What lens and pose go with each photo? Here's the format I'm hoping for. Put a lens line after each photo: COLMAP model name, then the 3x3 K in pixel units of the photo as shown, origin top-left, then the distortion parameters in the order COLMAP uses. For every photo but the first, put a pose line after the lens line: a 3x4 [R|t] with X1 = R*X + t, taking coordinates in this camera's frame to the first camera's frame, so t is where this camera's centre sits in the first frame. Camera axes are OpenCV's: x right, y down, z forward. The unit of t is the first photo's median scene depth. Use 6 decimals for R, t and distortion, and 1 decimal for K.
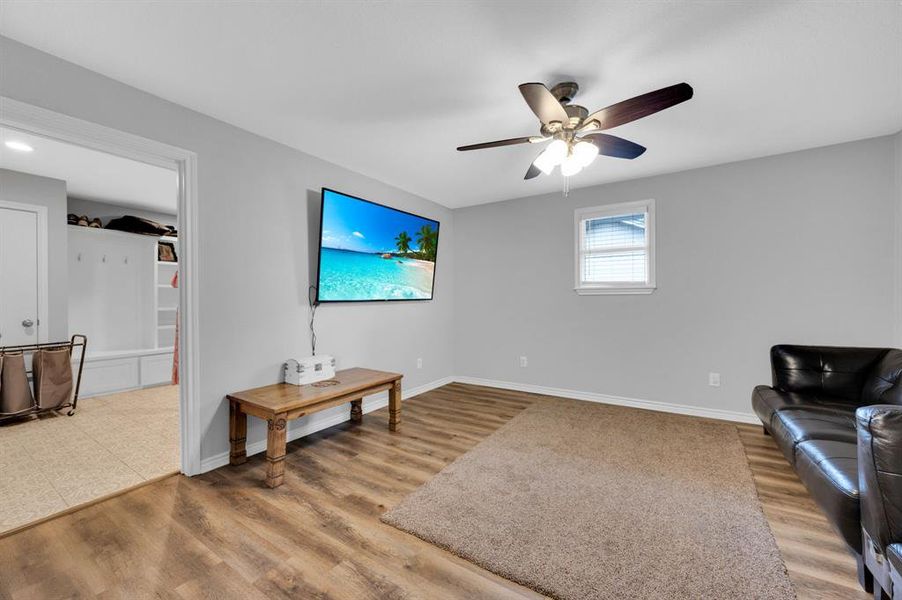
lens RADIAL K [[353.1, 0, 453.1], [0, 353.1, 299.8], [0, 0, 1]] dist [-0.000871, -0.000183]
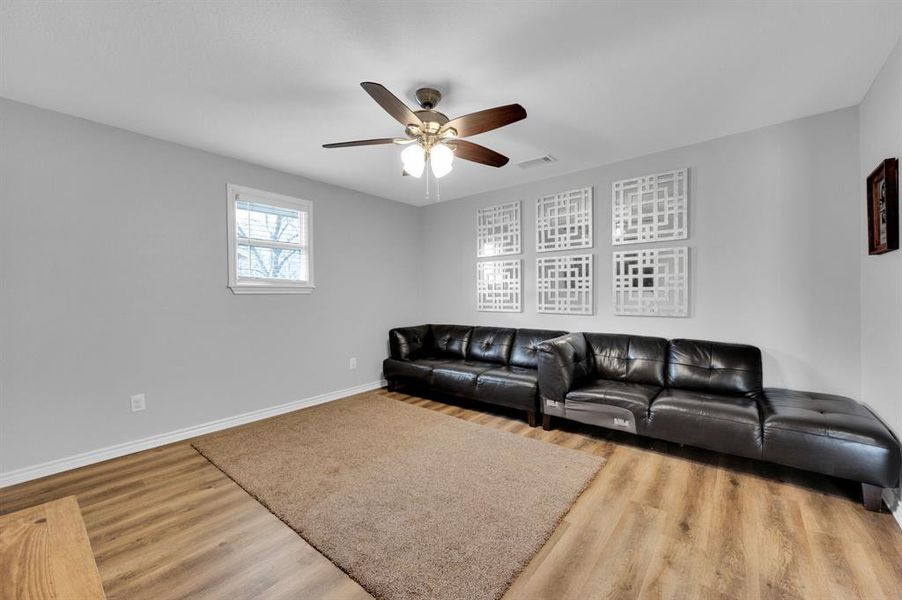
lens RADIAL K [[353.1, 0, 453.1], [0, 353.1, 299.8], [0, 0, 1]] dist [-0.000871, -0.000183]
pose [[0.111228, -0.005113, 0.993782, -0.464863], [0.011990, 0.999921, 0.003803, 0.003524], [-0.993723, 0.011493, 0.111280, 0.533530]]
